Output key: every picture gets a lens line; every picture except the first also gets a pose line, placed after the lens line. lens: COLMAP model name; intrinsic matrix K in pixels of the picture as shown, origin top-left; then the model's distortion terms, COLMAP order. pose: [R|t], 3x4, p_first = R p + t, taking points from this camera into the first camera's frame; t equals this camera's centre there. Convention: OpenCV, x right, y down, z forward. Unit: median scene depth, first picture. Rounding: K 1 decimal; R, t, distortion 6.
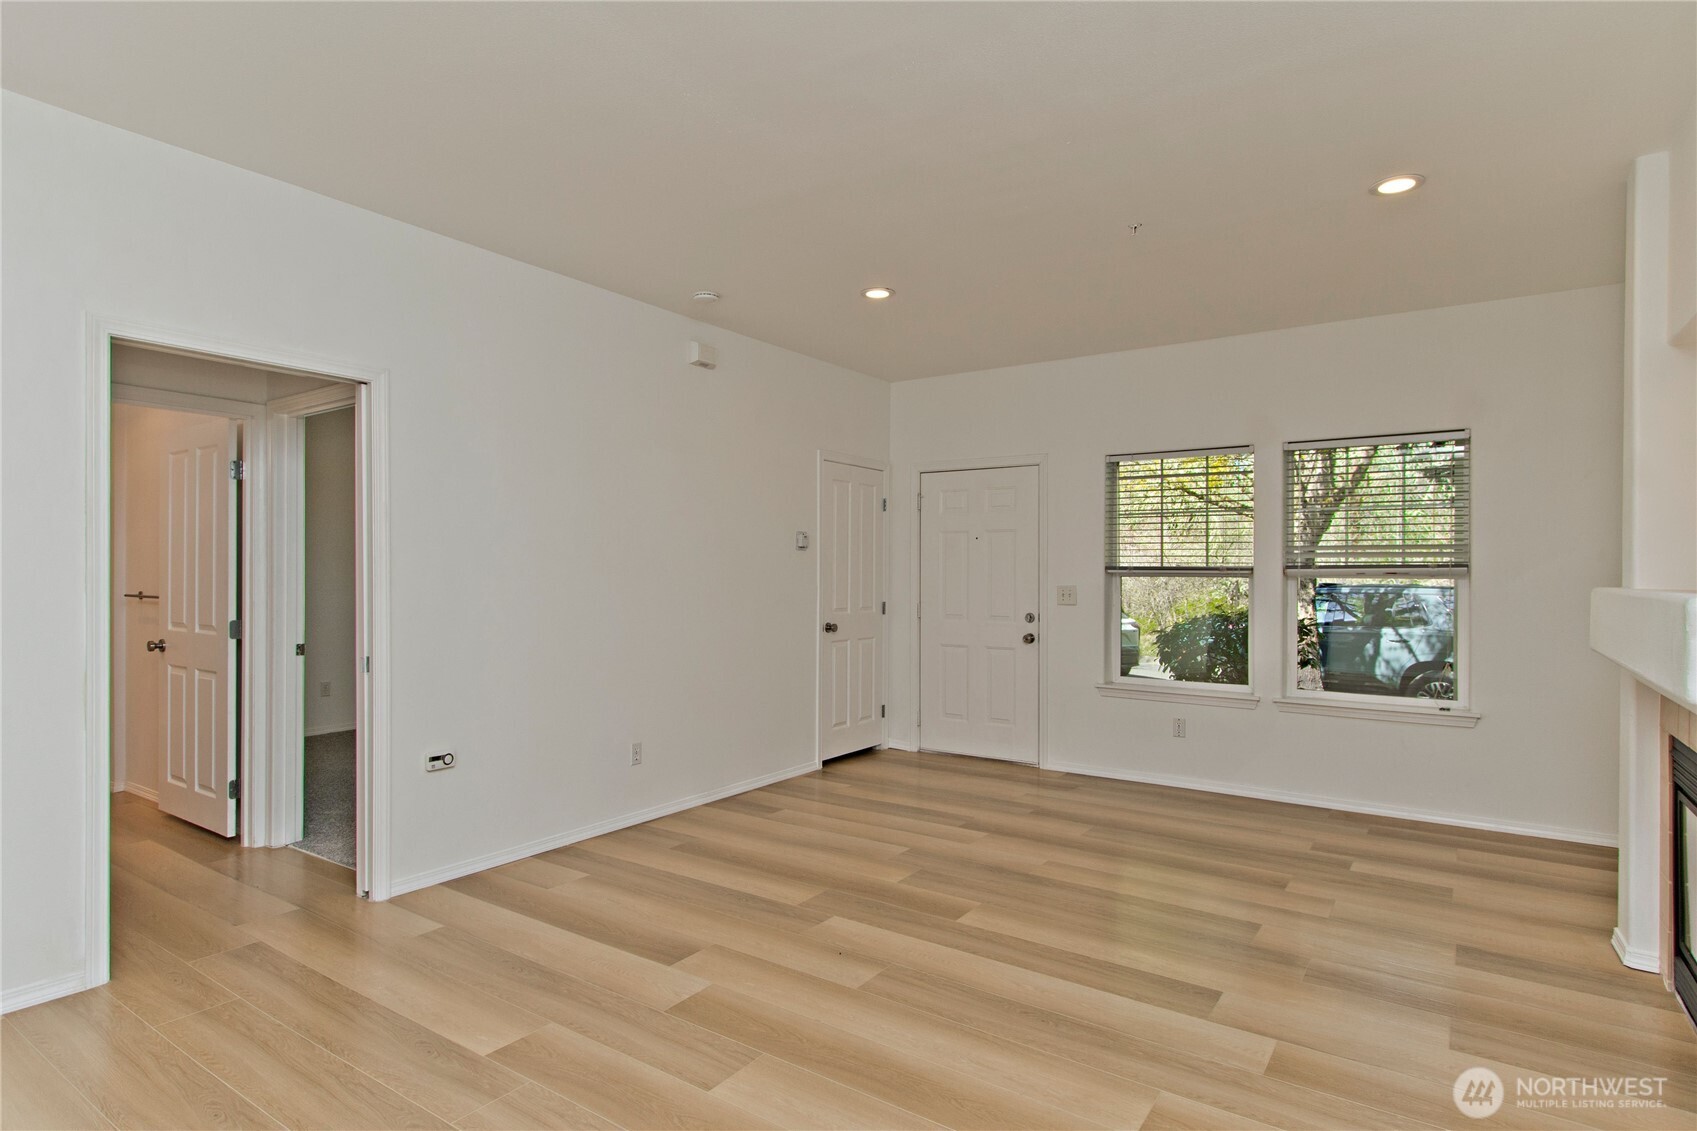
lens RADIAL K [[894.5, 0, 844.3], [0, 894.5, 582.5], [0, 0, 1]] dist [0.031130, 0.000743]
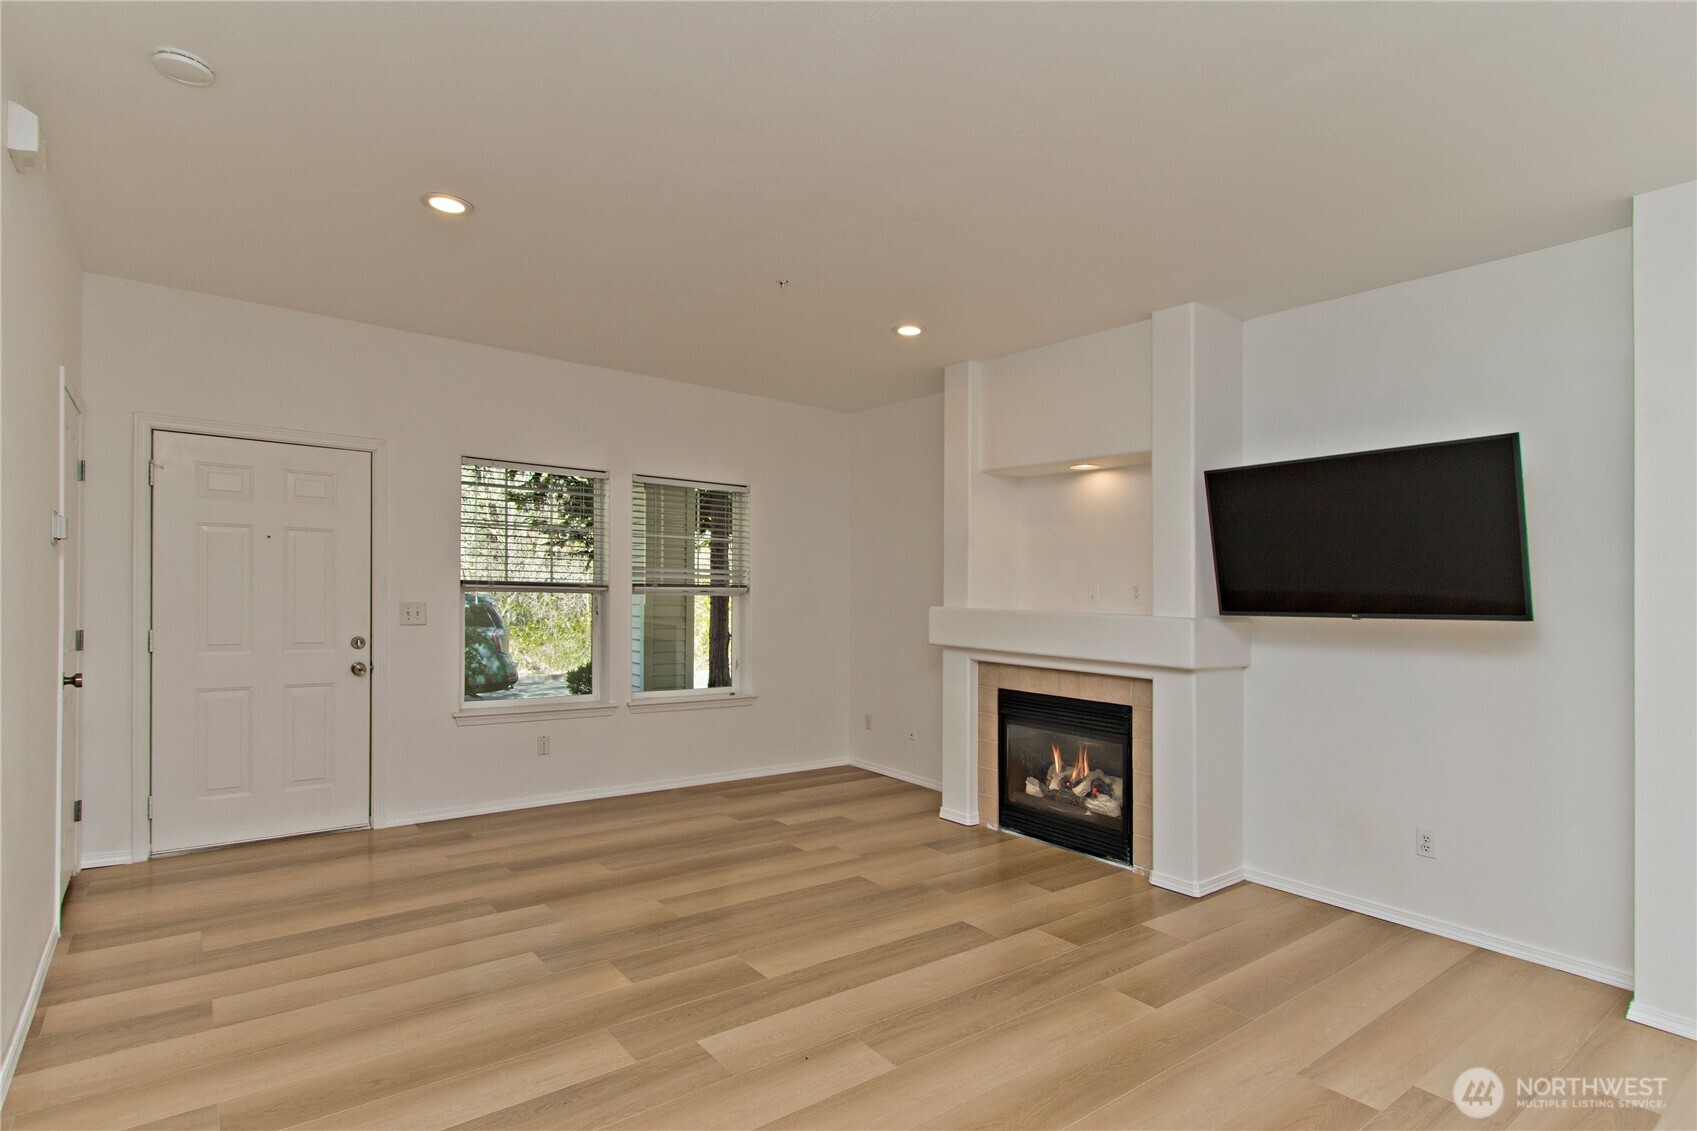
lens RADIAL K [[856.8, 0, 828.2], [0, 856.8, 603.1], [0, 0, 1]] dist [0.022731, 0.000011]
pose [[0.310456, -0.011431, 0.950519, -0.564261], [-0.012998, 0.999783, 0.016268, -0.019399], [-0.950499, -0.017406, 0.310240, 0.548972]]
